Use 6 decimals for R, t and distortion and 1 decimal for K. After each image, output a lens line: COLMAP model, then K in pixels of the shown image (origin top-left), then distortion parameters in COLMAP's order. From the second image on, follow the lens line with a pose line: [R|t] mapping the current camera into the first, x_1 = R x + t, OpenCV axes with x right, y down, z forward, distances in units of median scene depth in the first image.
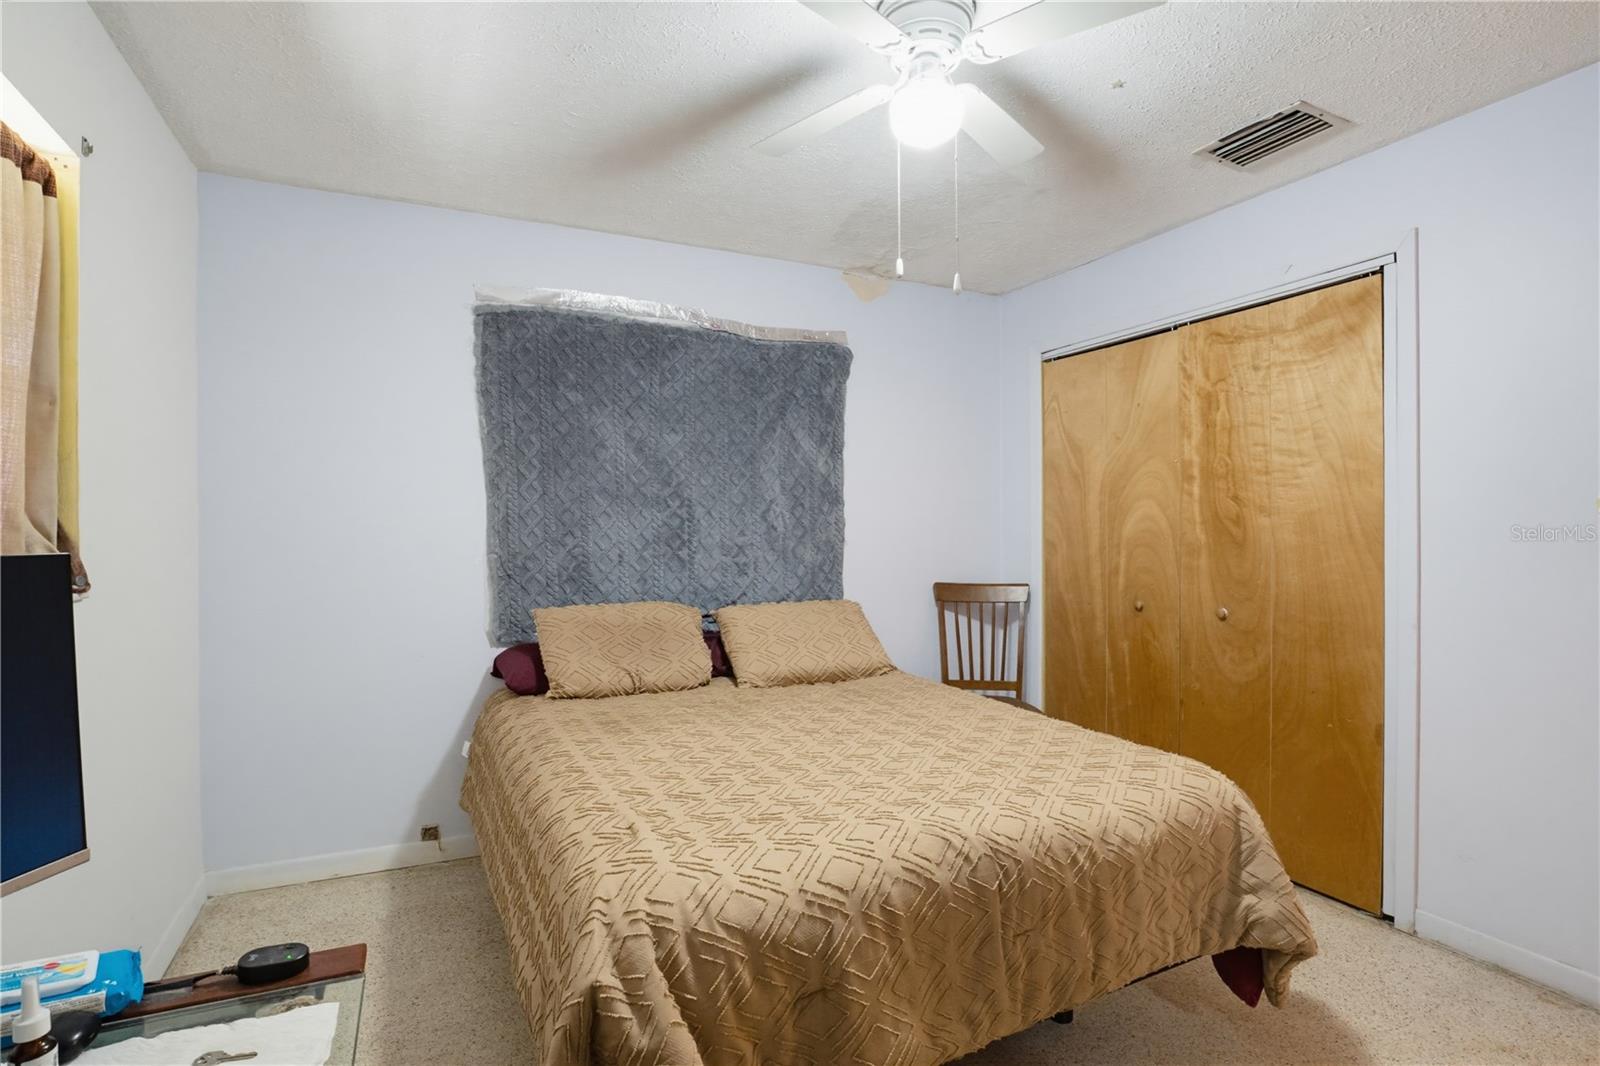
lens RADIAL K [[790.3, 0, 800.0], [0, 790.3, 533.0], [0, 0, 1]] dist [-0.001021, 0.000133]
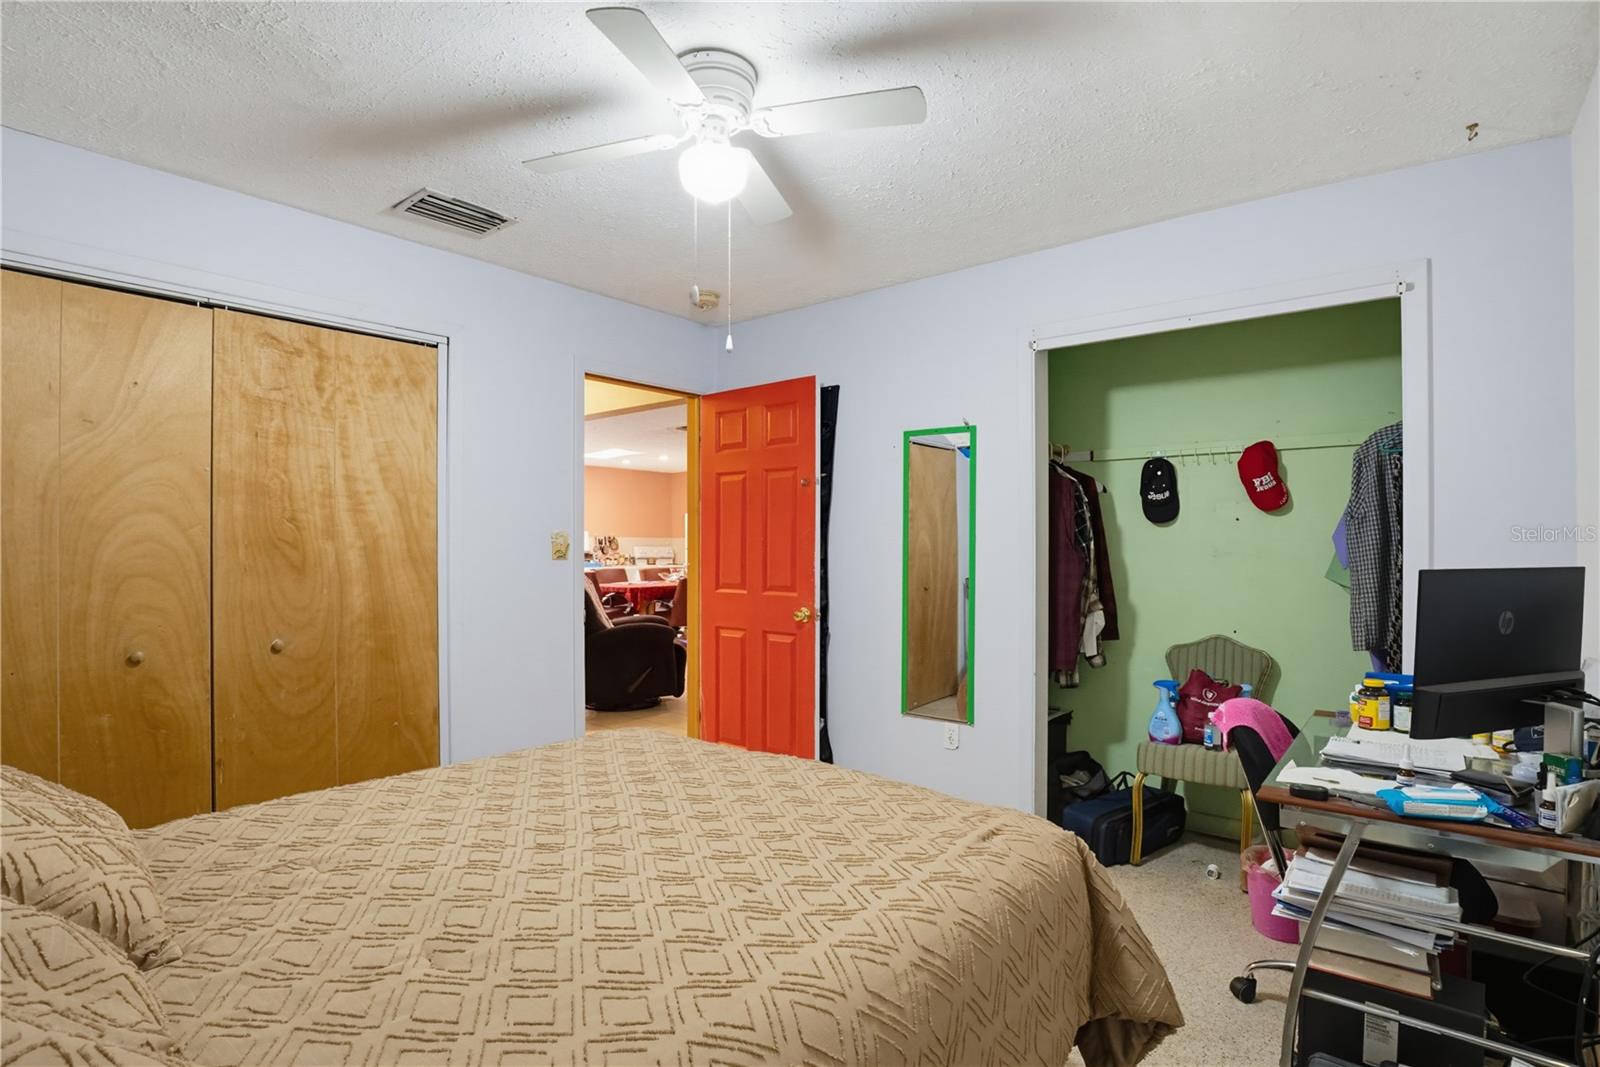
lens RADIAL K [[793.7, 0, 788.9], [0, 793.7, 539.6], [0, 0, 1]] dist [-0.043908, 0.007671]
pose [[-0.409660, 0.007916, 0.912204, -0.535572], [0.006260, 0.999963, -0.005866, -0.011320], [-0.912217, 0.003308, -0.409695, 0.847218]]
